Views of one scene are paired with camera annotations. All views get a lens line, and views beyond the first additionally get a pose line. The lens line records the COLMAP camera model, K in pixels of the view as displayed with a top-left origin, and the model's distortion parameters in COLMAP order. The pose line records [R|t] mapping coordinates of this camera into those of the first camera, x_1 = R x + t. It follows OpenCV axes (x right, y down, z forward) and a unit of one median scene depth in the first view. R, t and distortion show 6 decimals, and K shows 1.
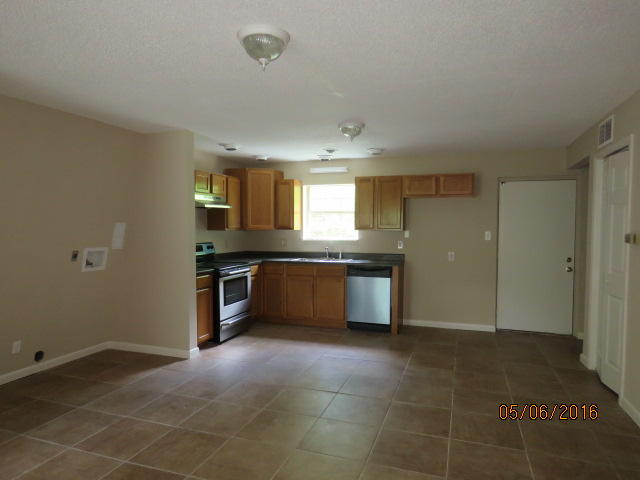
lens RADIAL K [[410.8, 0, 315.6], [0, 410.8, 237.6], [0, 0, 1]] dist [-0.000378, 0.002601]
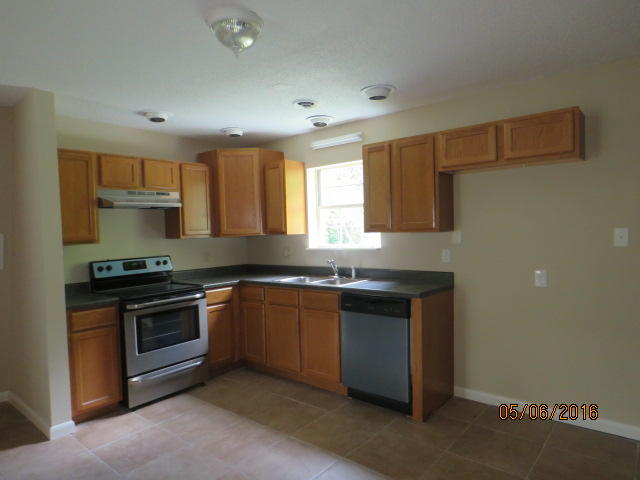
lens RADIAL K [[410.8, 0, 314.7], [0, 410.8, 242.1], [0, 0, 1]] dist [-0.000378, 0.002601]
pose [[0.937479, -0.020735, -0.347424, 0.237075], [0.022878, 0.999736, 0.002069, -0.007649], [0.347290, -0.009888, 0.937706, 0.402291]]
